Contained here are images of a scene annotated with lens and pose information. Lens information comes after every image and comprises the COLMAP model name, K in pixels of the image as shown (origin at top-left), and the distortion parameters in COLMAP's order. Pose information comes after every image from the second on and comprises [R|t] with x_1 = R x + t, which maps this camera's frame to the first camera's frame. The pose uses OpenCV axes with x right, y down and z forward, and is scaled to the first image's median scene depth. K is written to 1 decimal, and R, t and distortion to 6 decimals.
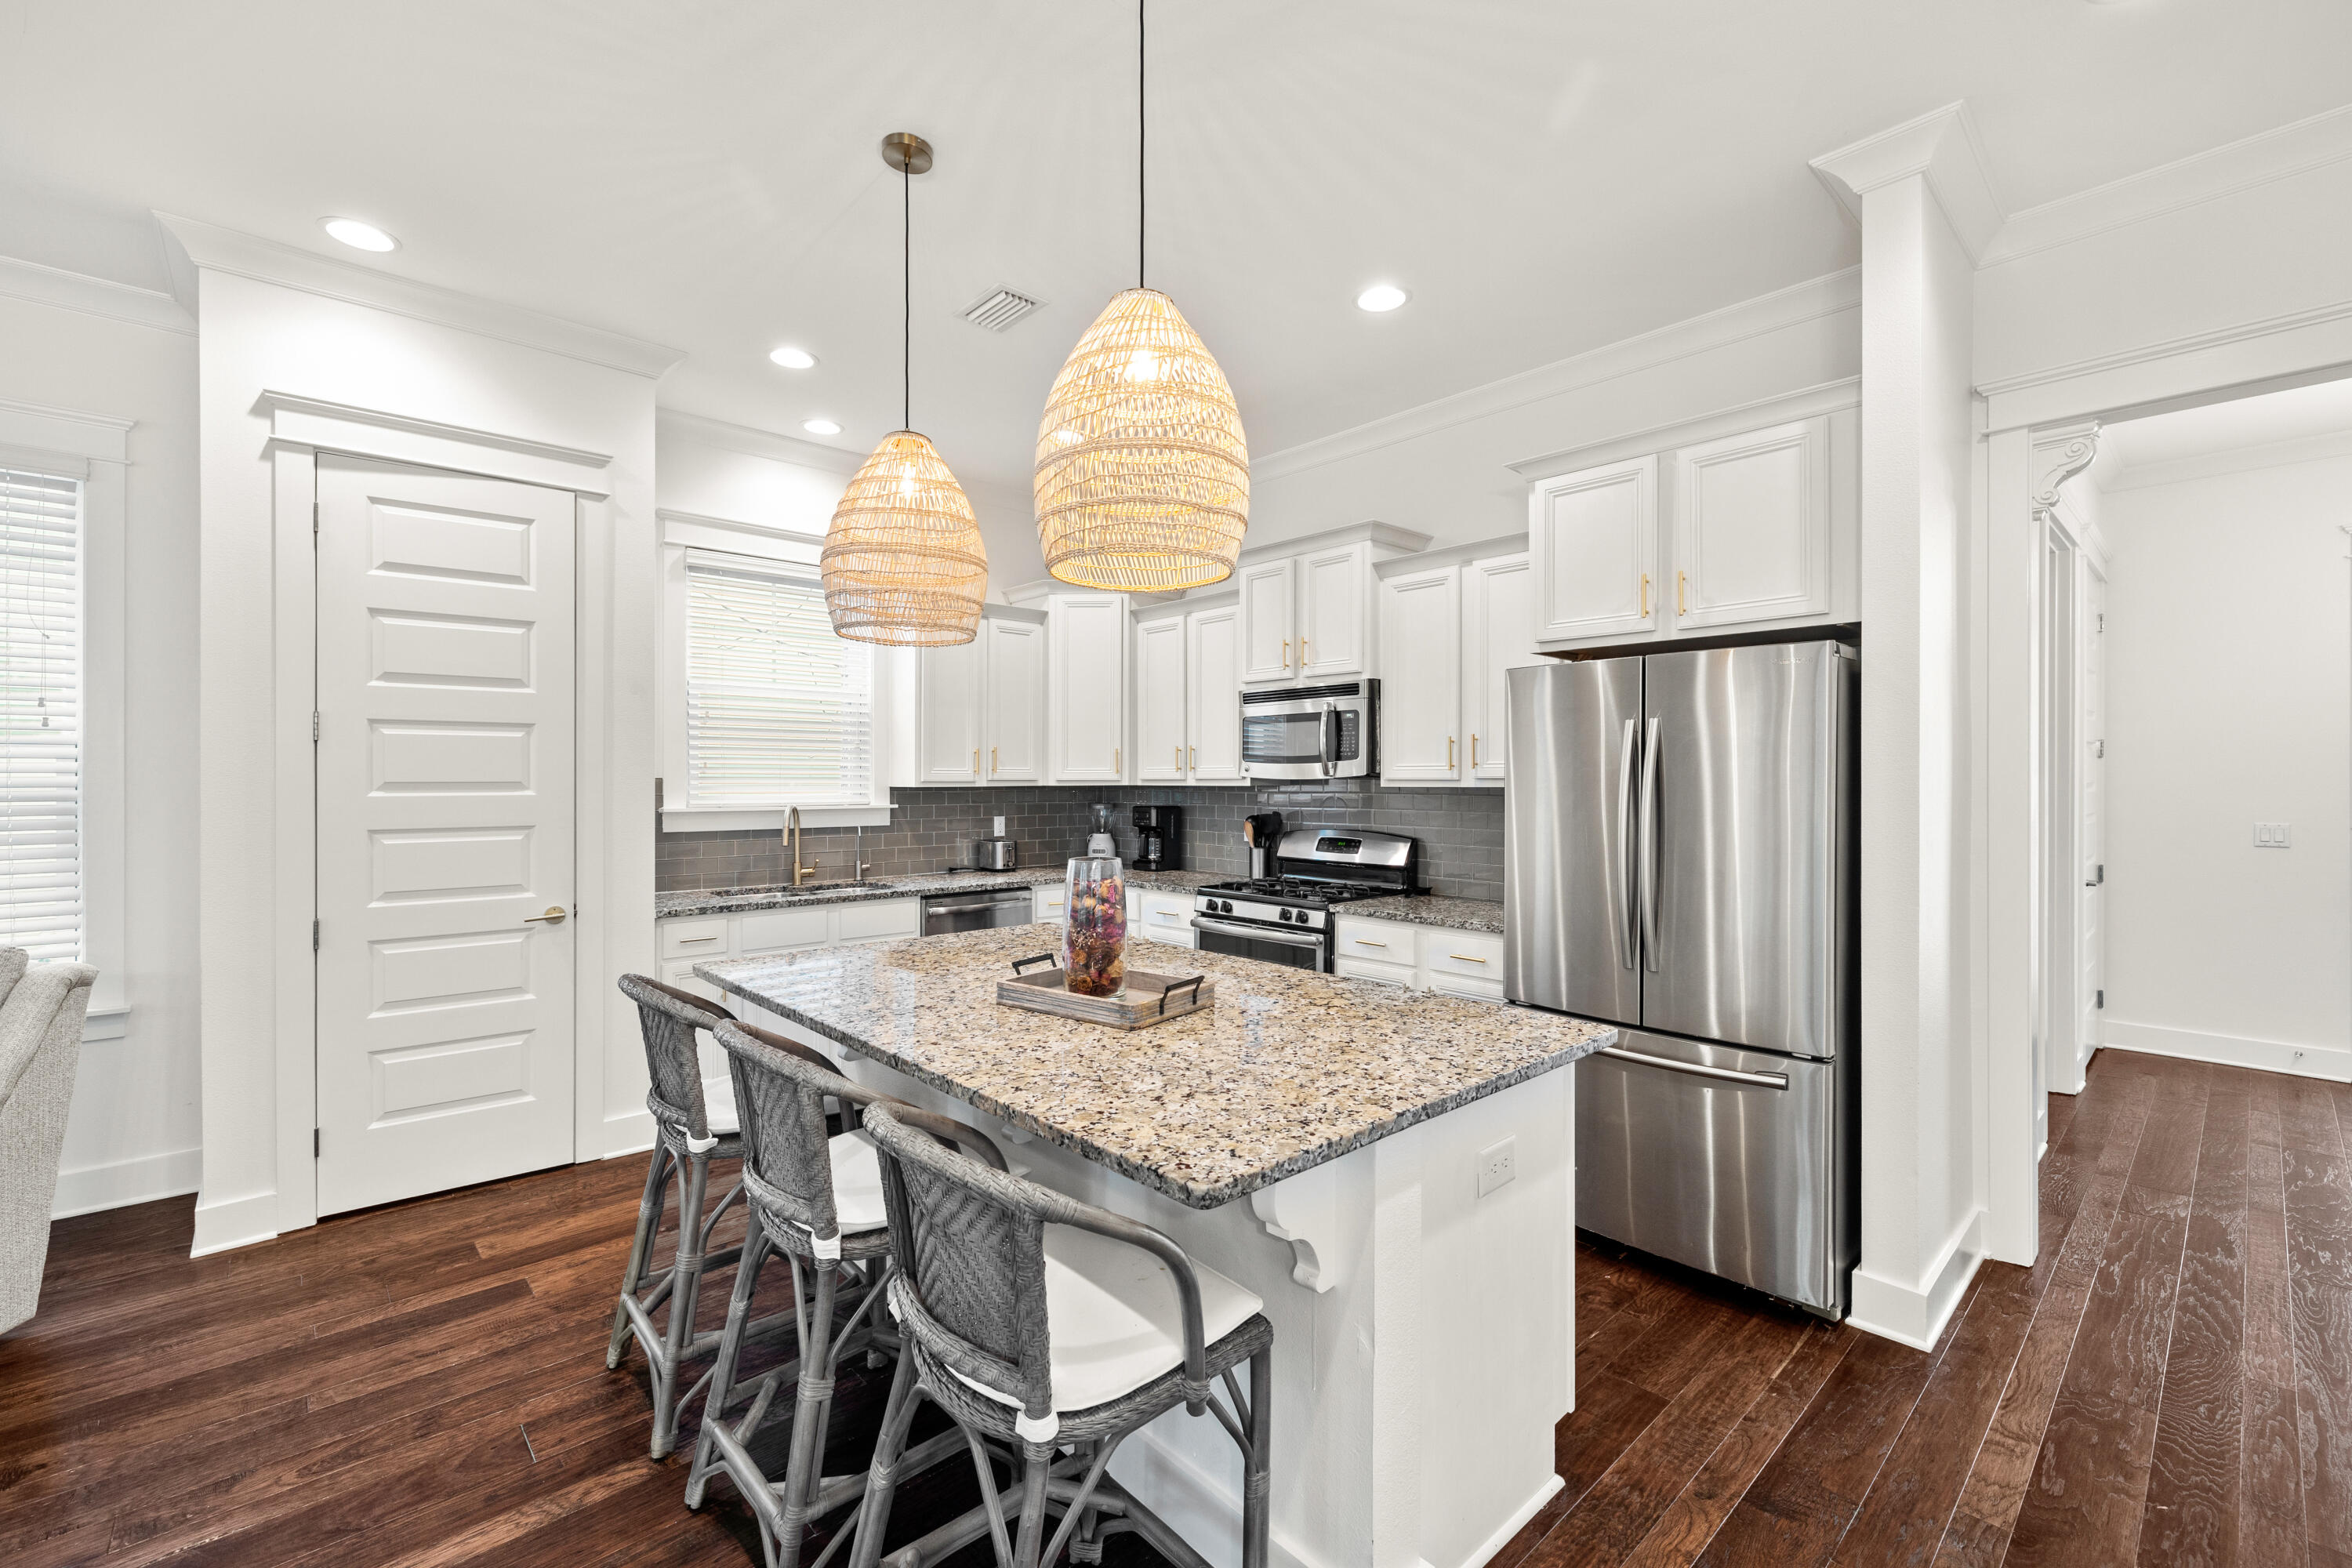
lens RADIAL K [[978.9, 0, 1178.8], [0, 978.9, 804.0], [0, 0, 1]] dist [-0.001068, -0.000196]
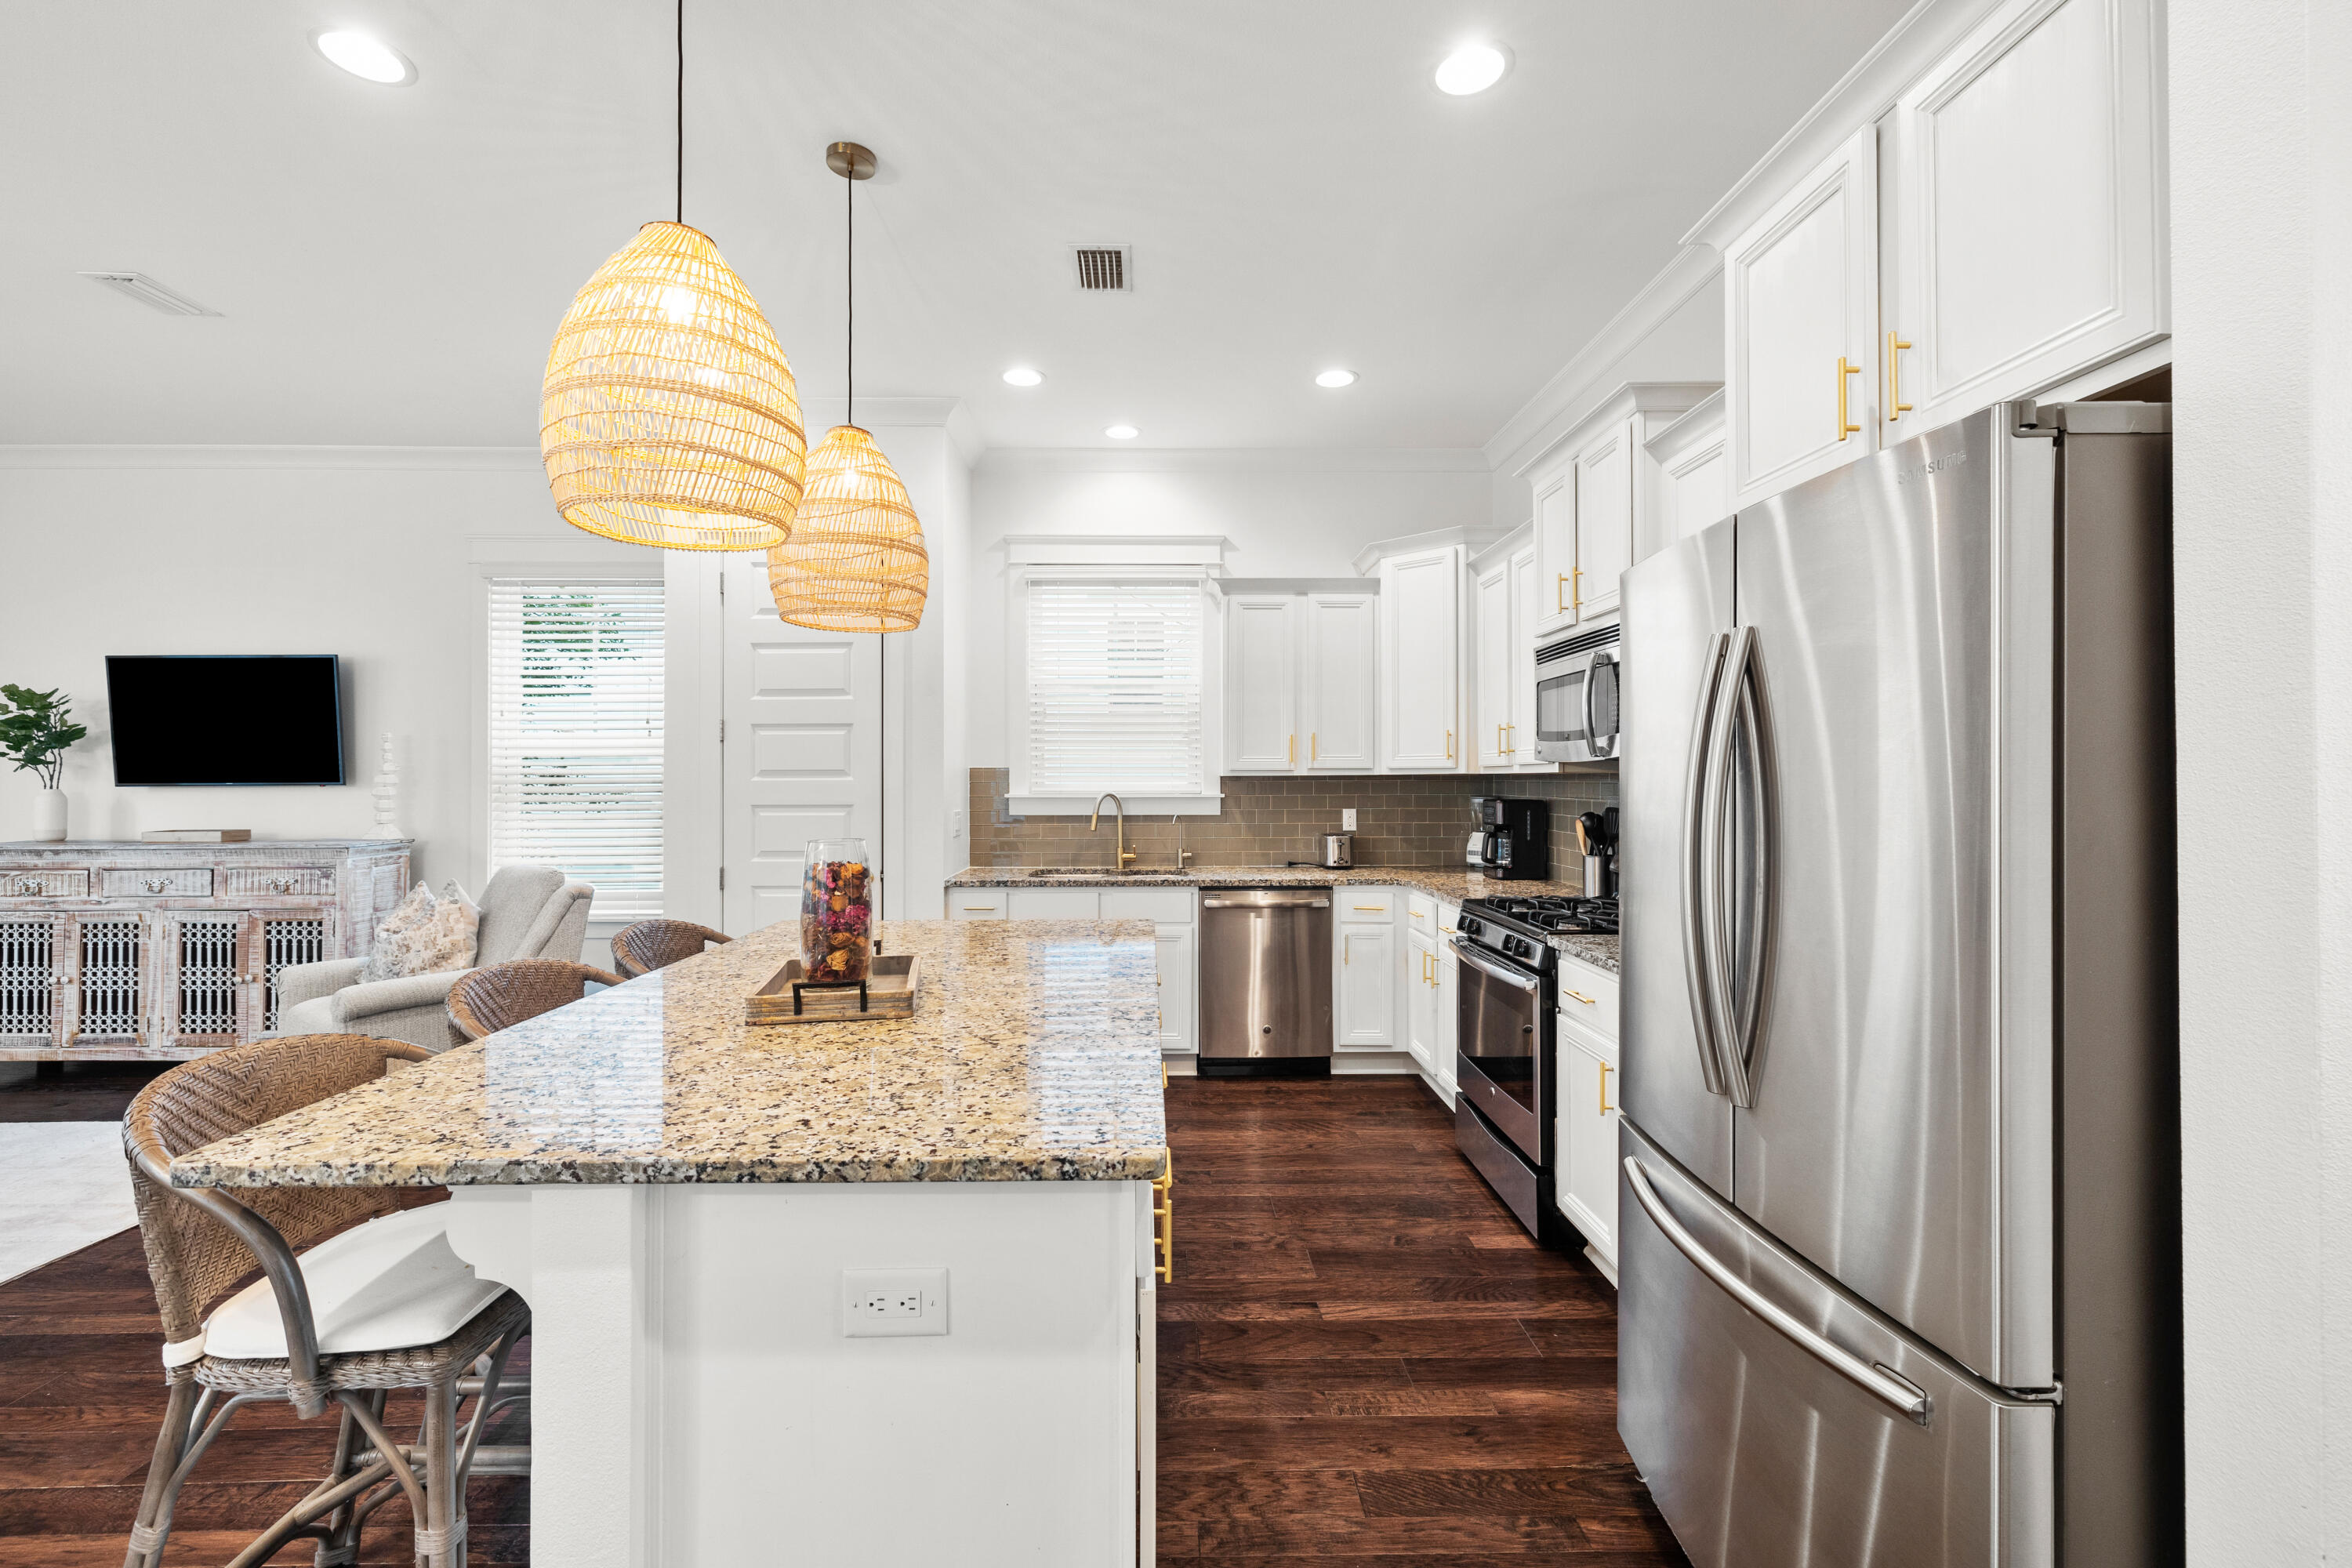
lens RADIAL K [[990.7, 0, 1172.5], [0, 990.7, 788.4], [0, 0, 1]] dist [0.003774, -0.000388]
pose [[0.749680, 0.004473, -0.661785, 0.361169], [-0.014082, 0.999859, -0.009194, 0.005208], [0.661650, 0.016212, 0.749637, 0.234952]]
